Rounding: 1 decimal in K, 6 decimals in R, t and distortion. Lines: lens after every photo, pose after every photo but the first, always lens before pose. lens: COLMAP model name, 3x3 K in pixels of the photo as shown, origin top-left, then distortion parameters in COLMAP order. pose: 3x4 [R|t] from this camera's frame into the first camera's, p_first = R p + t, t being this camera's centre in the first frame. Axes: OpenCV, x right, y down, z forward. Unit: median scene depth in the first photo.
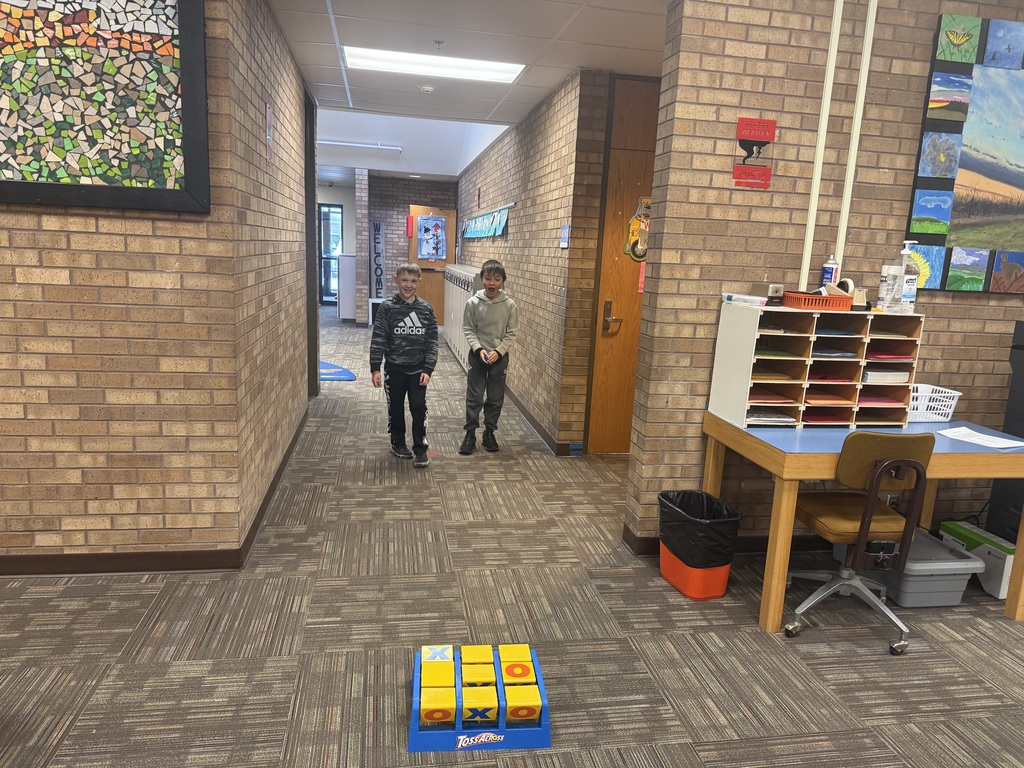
lens RADIAL K [[710.5, 0, 510.3], [0, 710.5, 391.4], [0, 0, 1]] dist [0.023900, -0.026843]
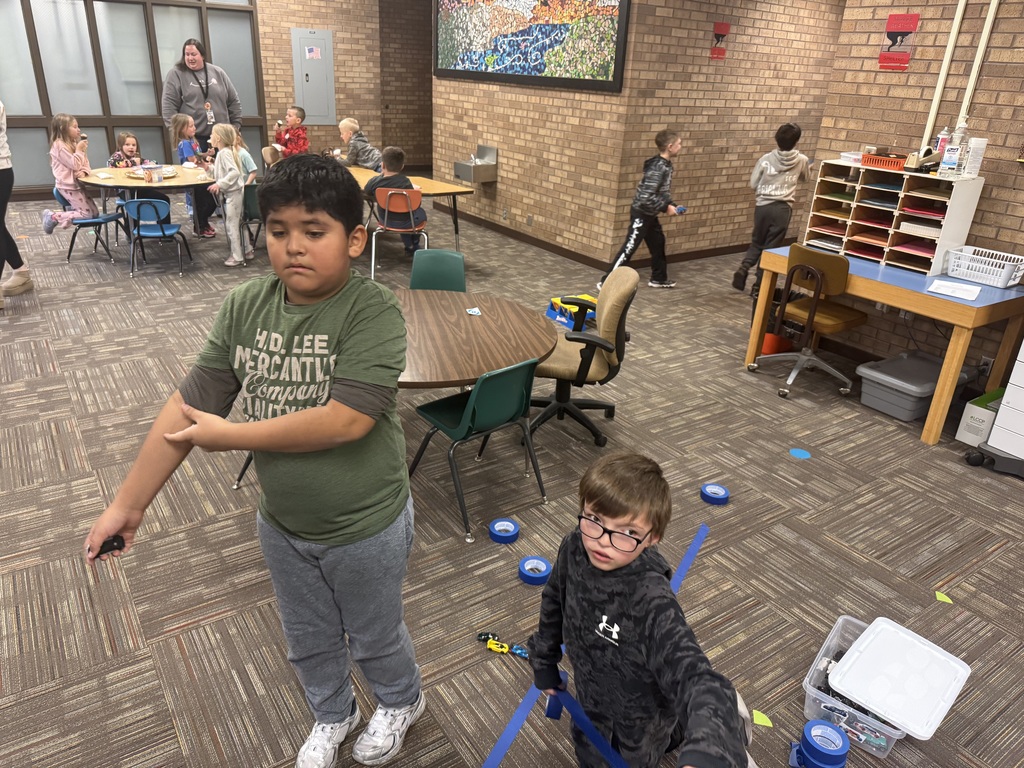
lens RADIAL K [[710.5, 0, 506.7], [0, 710.5, 379.5], [0, 0, 1]] dist [0.023900, -0.026843]
pose [[0.416575, 0.339727, -0.843238, 1.366052], [-0.208375, 0.938539, 0.275182, 0.033014], [0.884899, 0.061076, 0.461762, -0.192480]]
